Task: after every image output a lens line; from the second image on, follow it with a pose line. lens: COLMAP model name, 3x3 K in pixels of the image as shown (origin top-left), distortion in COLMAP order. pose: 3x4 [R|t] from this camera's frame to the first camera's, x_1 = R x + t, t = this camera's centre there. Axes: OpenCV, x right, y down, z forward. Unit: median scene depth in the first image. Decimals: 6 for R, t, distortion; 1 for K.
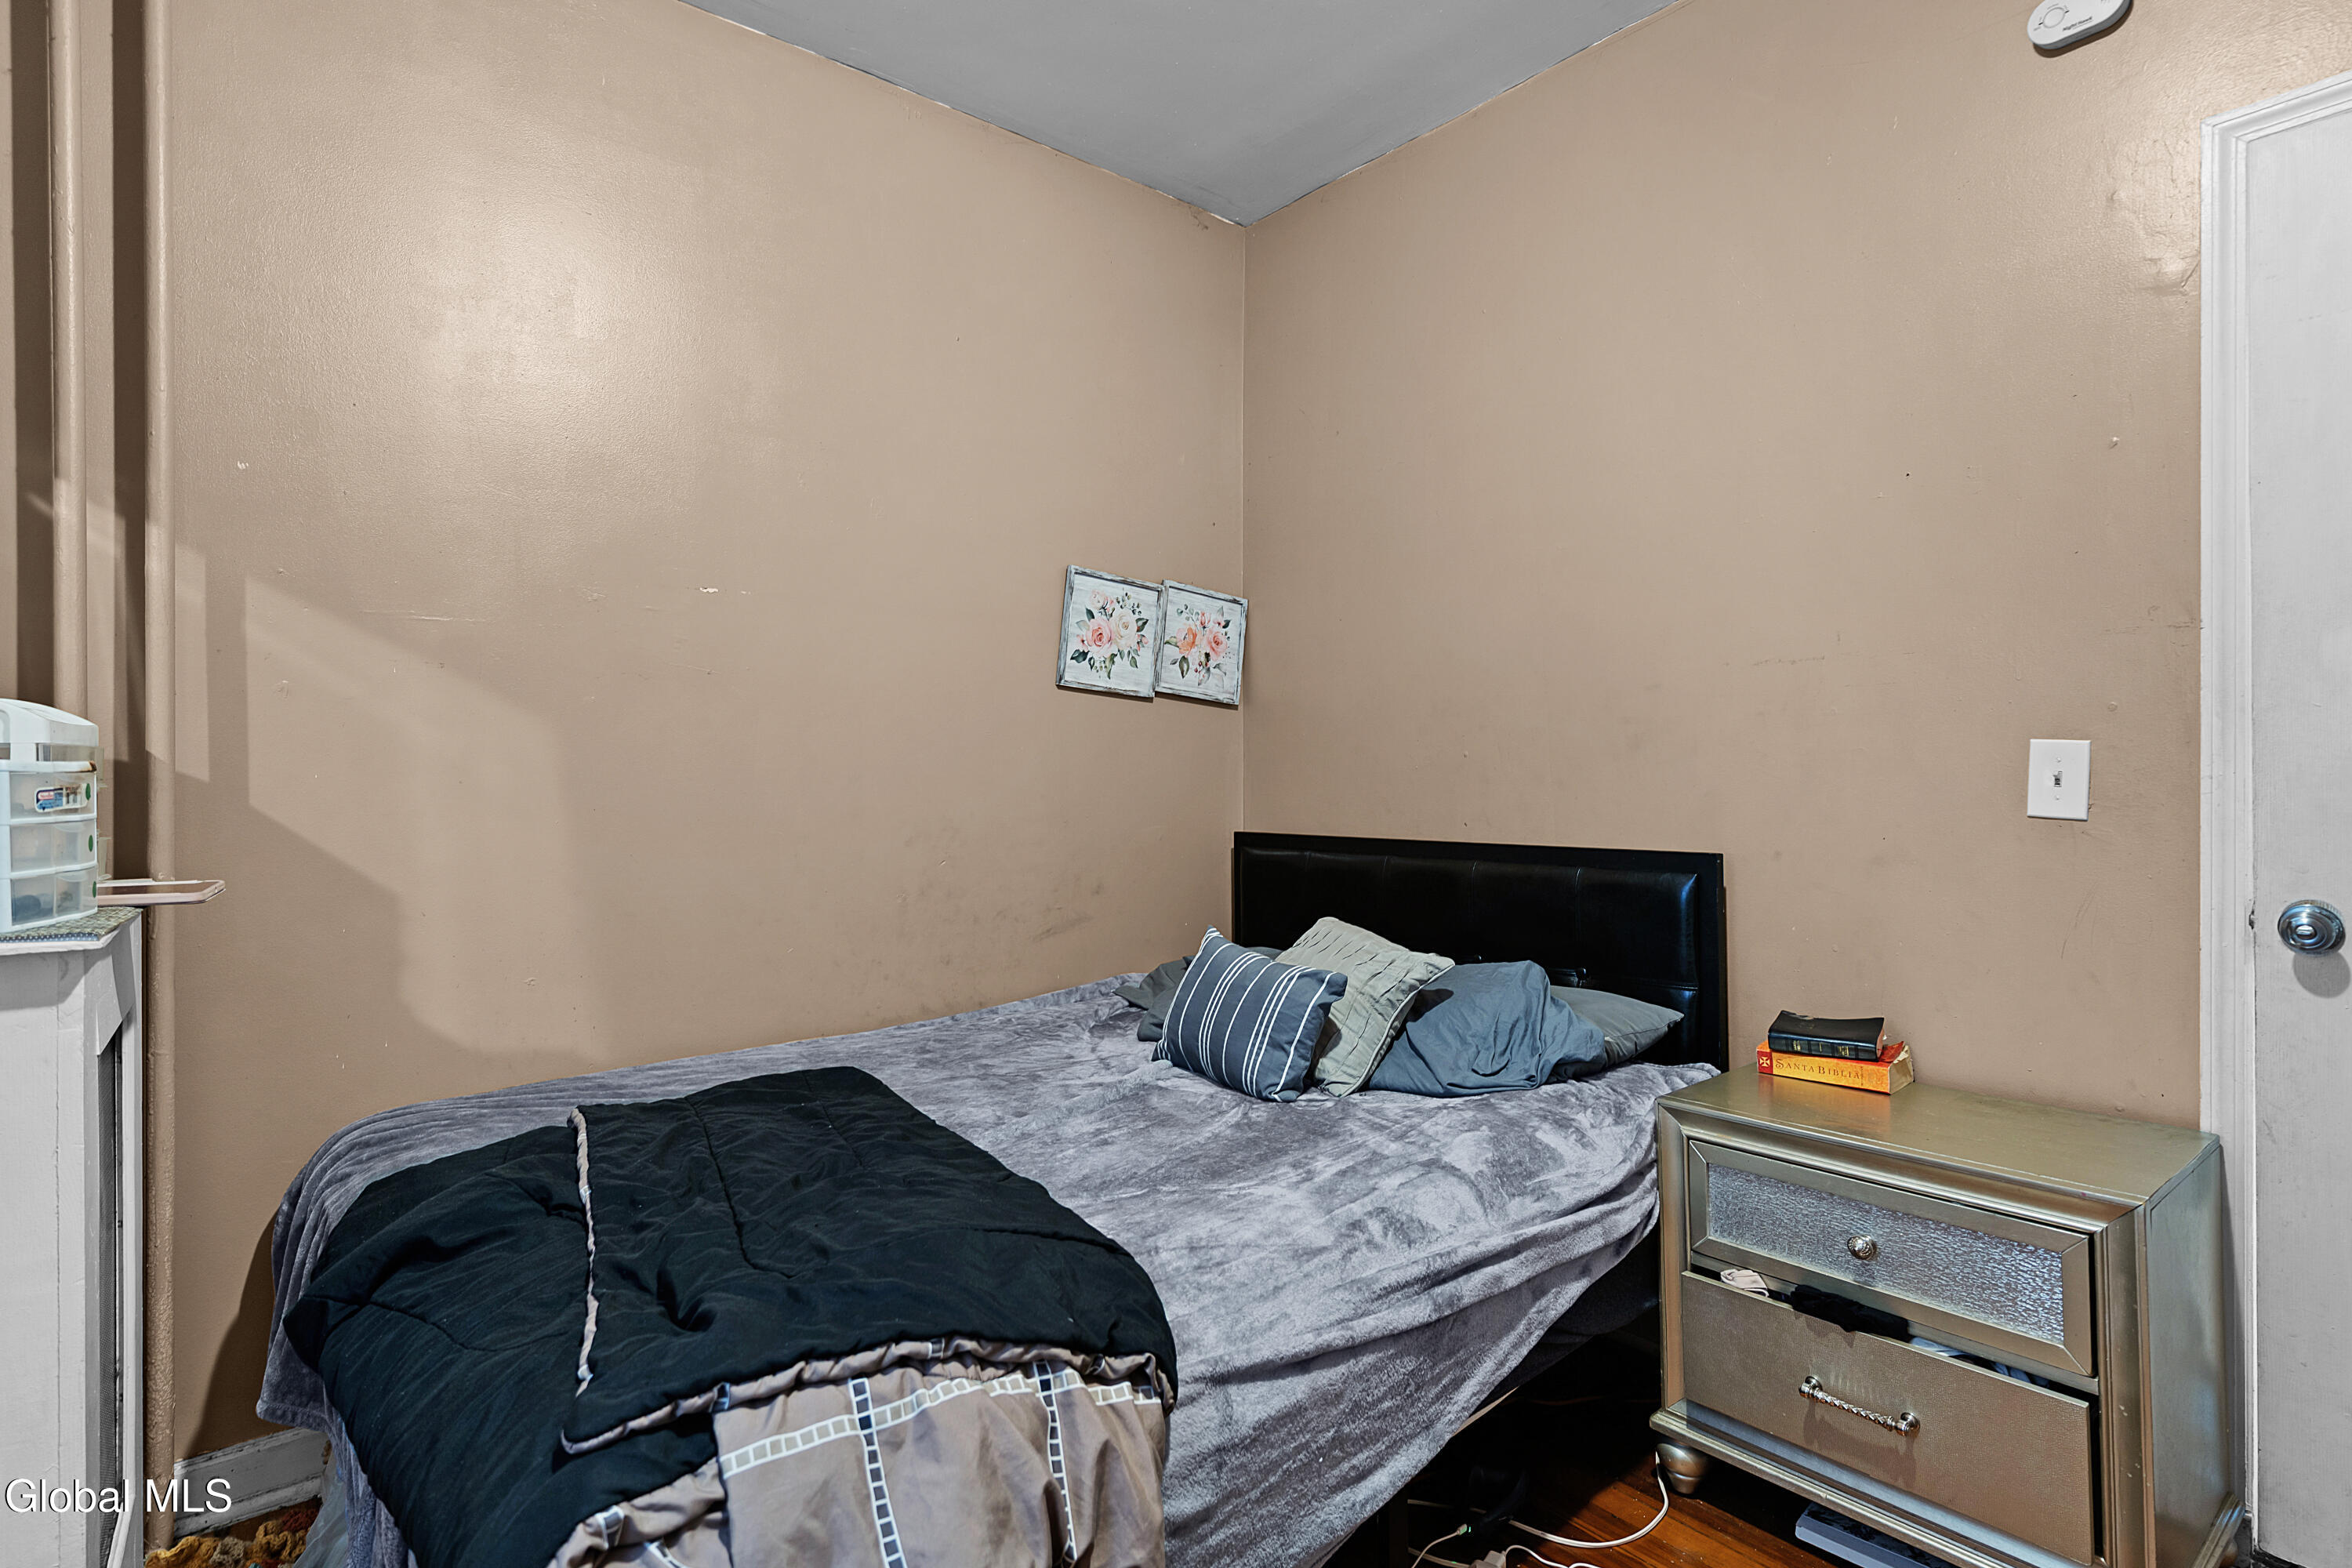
lens RADIAL K [[1139.2, 0, 1176.4], [0, 1139.2, 765.1], [0, 0, 1]] dist [0.002107, -0.000390]
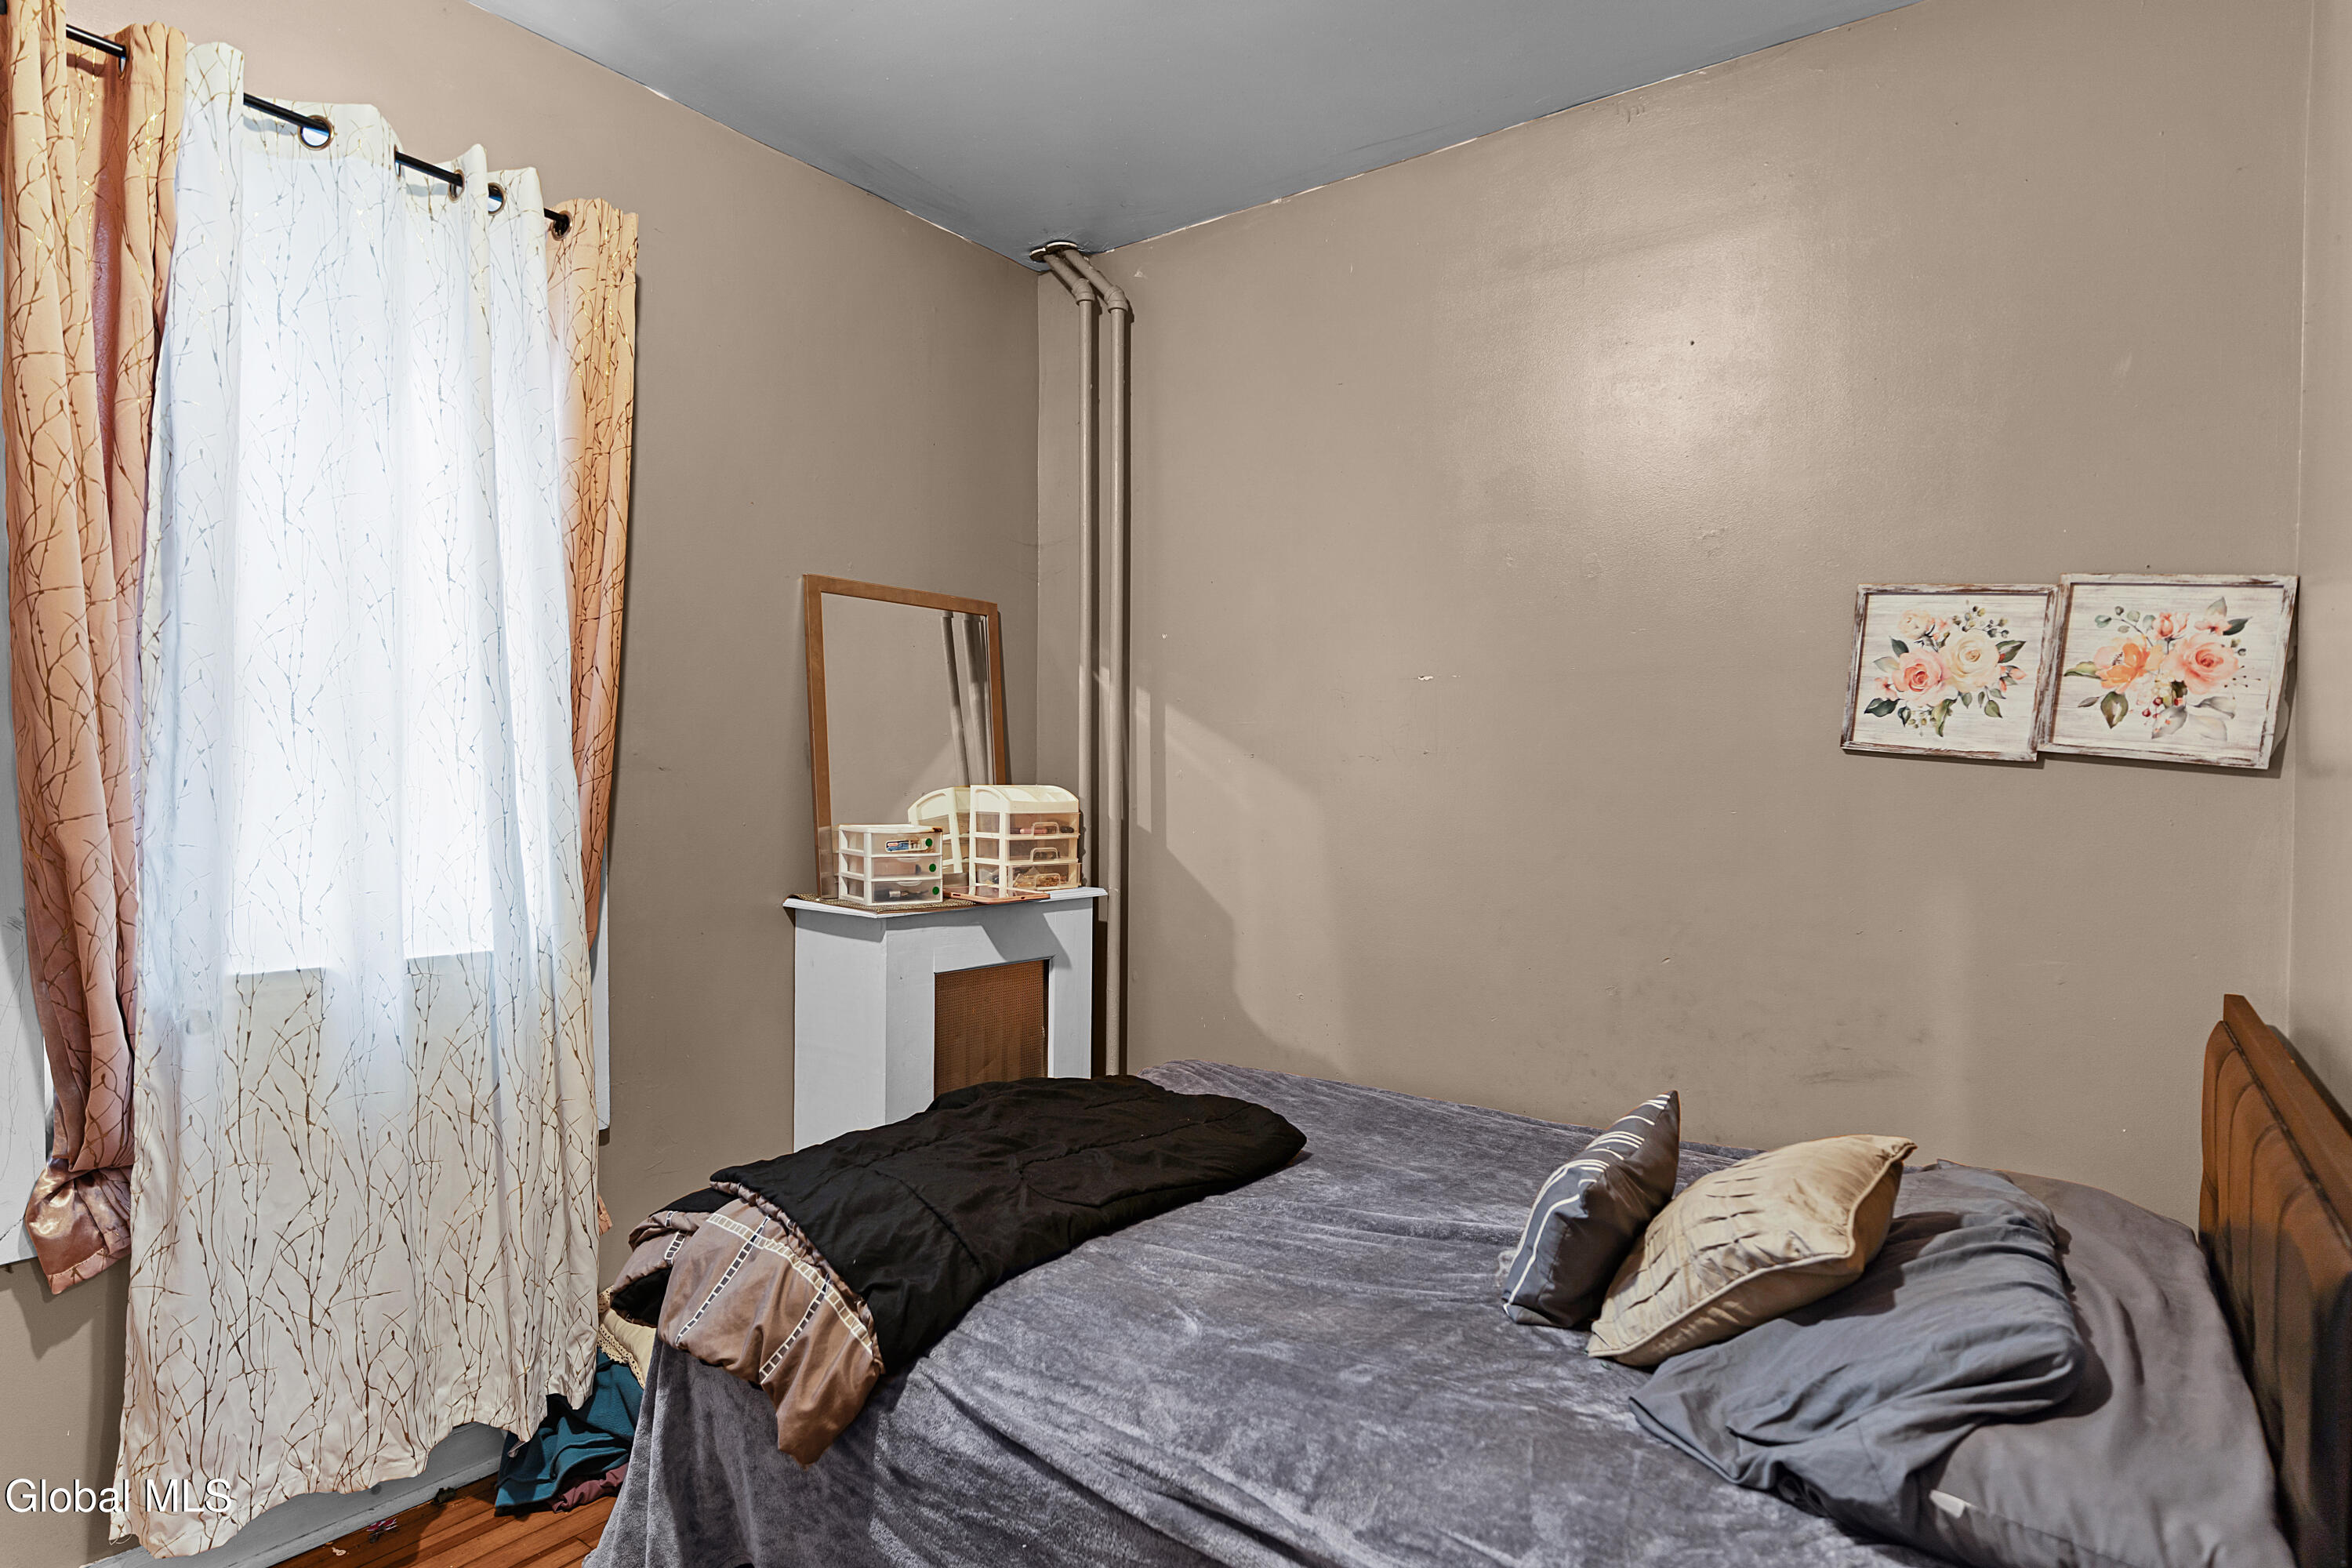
lens RADIAL K [[1286.0, 0, 1249.4], [0, 1286.0, 780.4], [0, 0, 1]] dist [0.000924, -0.000805]
pose [[0.257194, 0.016911, -0.966212, 0.587392], [-0.016703, 0.999775, 0.013052, -0.052096], [0.966216, 0.012782, 0.257418, 0.395612]]
